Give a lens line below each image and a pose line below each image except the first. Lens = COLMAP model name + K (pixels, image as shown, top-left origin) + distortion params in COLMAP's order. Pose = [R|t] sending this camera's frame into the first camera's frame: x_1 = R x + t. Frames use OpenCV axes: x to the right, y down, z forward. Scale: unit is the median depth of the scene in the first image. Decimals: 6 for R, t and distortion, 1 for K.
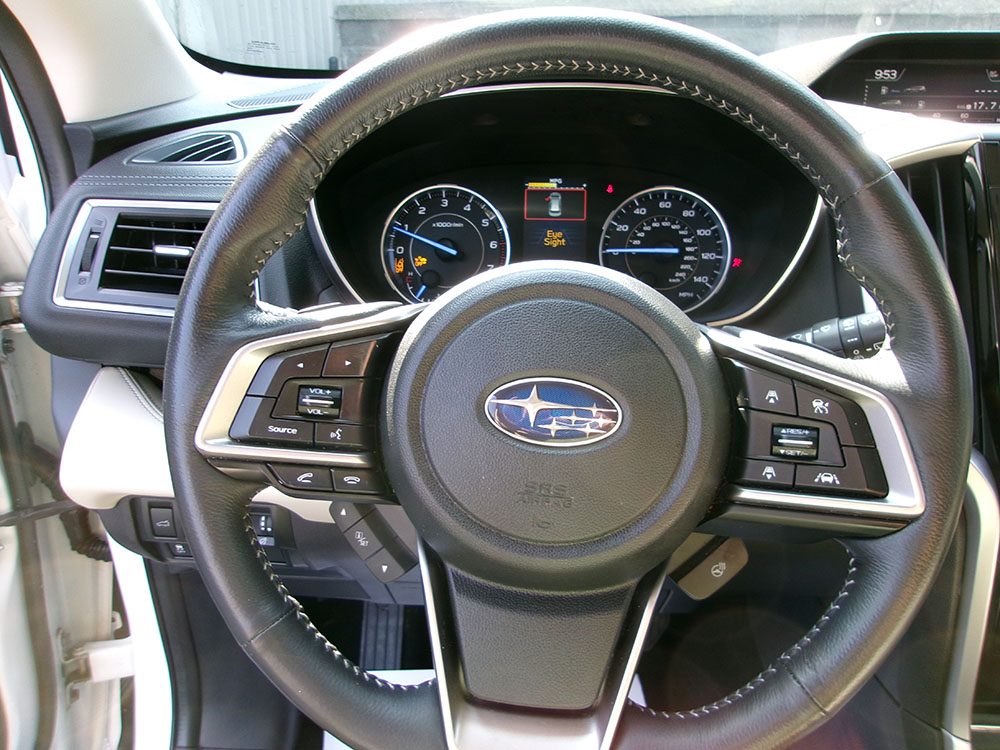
lens RADIAL K [[794.6, 0, 500.0], [0, 794.6, 375.0], [0, 0, 1]] dist [-0.035674, 0.037029]
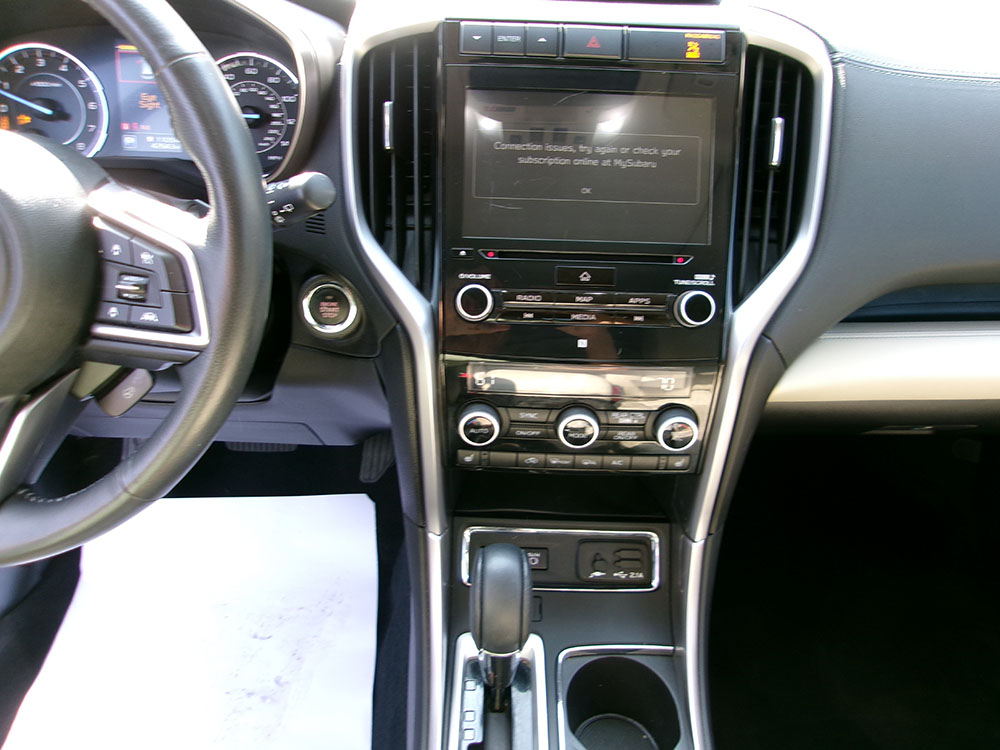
lens RADIAL K [[794.6, 0, 500.0], [0, 794.6, 375.0], [0, 0, 1]] dist [-0.035674, 0.037029]
pose [[0.997140, 0.006500, 0.075302, 0.465914], [-0.019677, 0.984266, 0.175595, -0.004297], [-0.072975, -0.176575, 0.981578, -0.146671]]
